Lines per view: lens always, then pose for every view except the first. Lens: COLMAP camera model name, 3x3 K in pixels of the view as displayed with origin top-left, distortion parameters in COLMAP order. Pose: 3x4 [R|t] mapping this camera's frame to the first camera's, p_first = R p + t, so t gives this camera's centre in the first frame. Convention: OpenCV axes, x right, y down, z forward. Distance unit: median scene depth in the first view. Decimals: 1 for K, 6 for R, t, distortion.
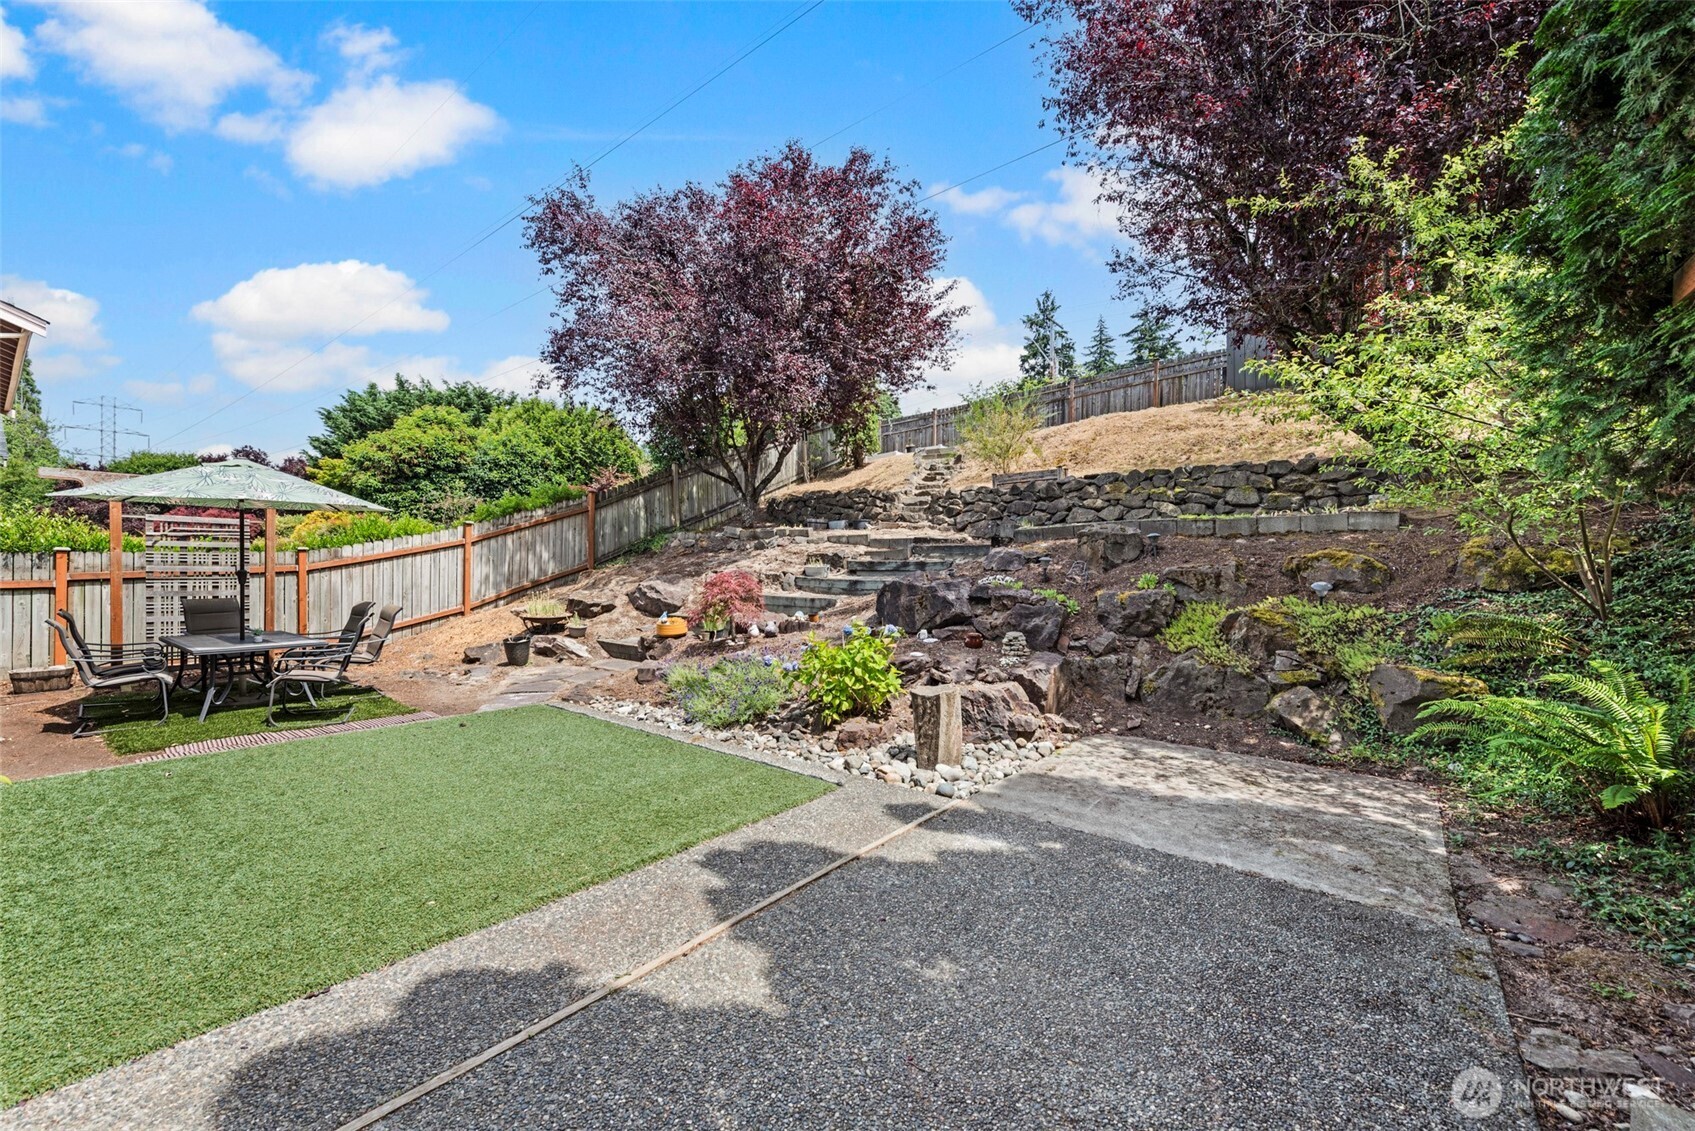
lens RADIAL K [[677.9, 0, 851.9], [0, 677.9, 567.1], [0, 0, 1]] dist [0.002949, 0.000146]
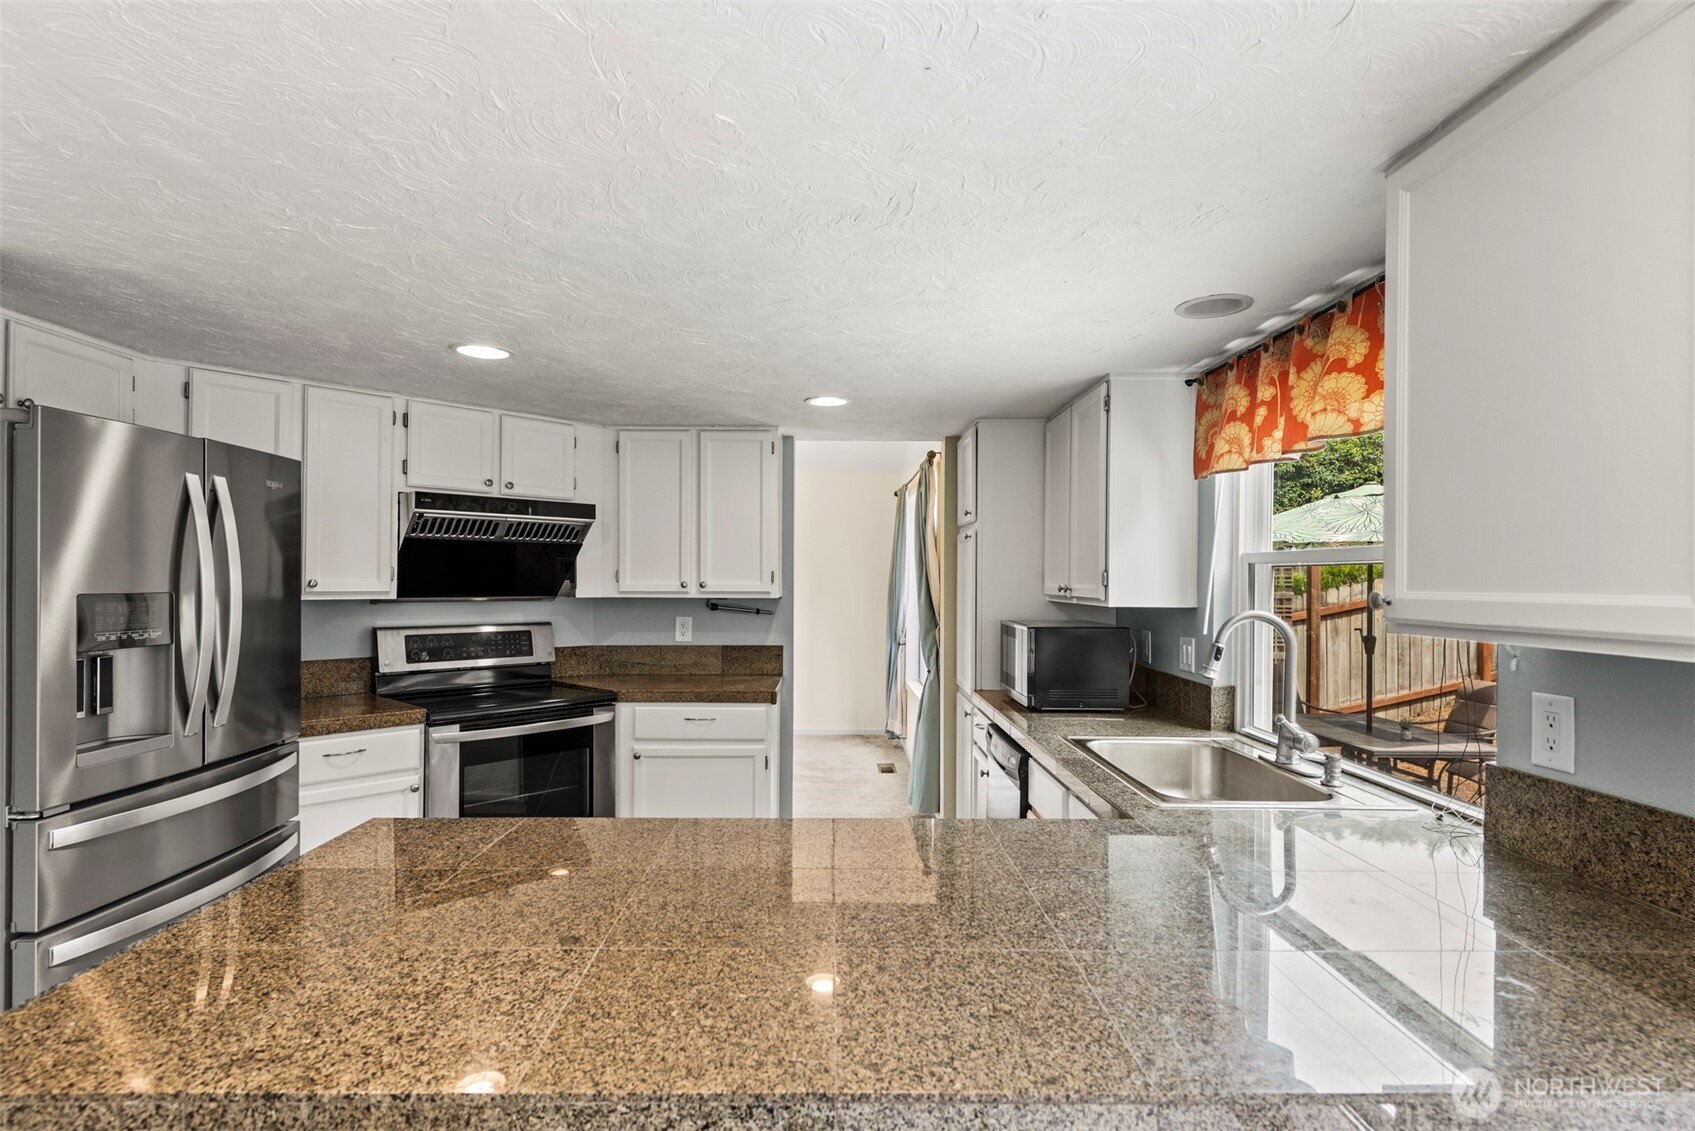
lens RADIAL K [[868.4, 0, 838.4], [0, 868.4, 575.5], [0, 0, 1]] dist [0.005349, 0.000147]
pose [[0.632145, -0.014074, -0.774722, -0.314097], [-0.002217, 0.999798, -0.019972, -0.022737], [0.774847, 0.014343, 0.631987, -0.015462]]
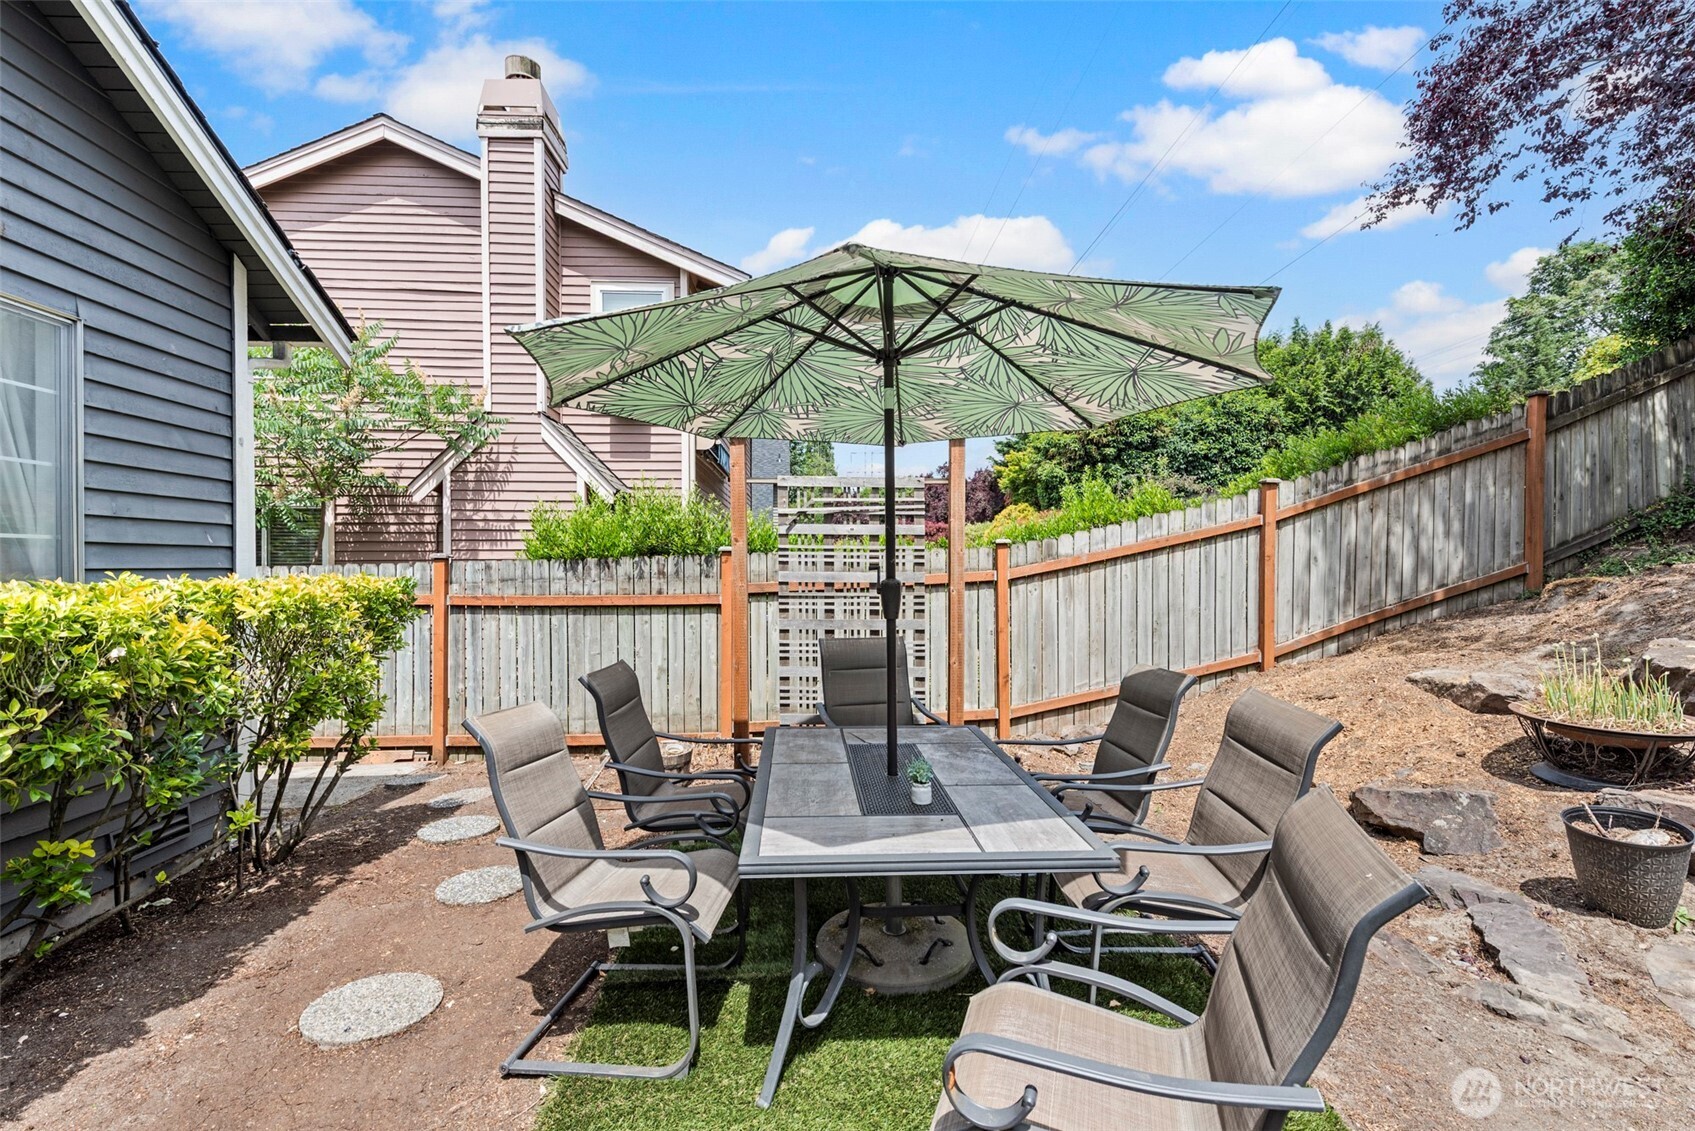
lens RADIAL K [[737.8, 0, 851.9], [0, 737.8, 572.0], [0, 0, 1]] dist [0.000919, 0.000173]
pose [[0.651730, -0.007882, -0.758410, -0.361269], [0.004264, 0.999968, -0.006728, 0.002024], [0.758439, 0.001151, 0.651743, 0.429114]]
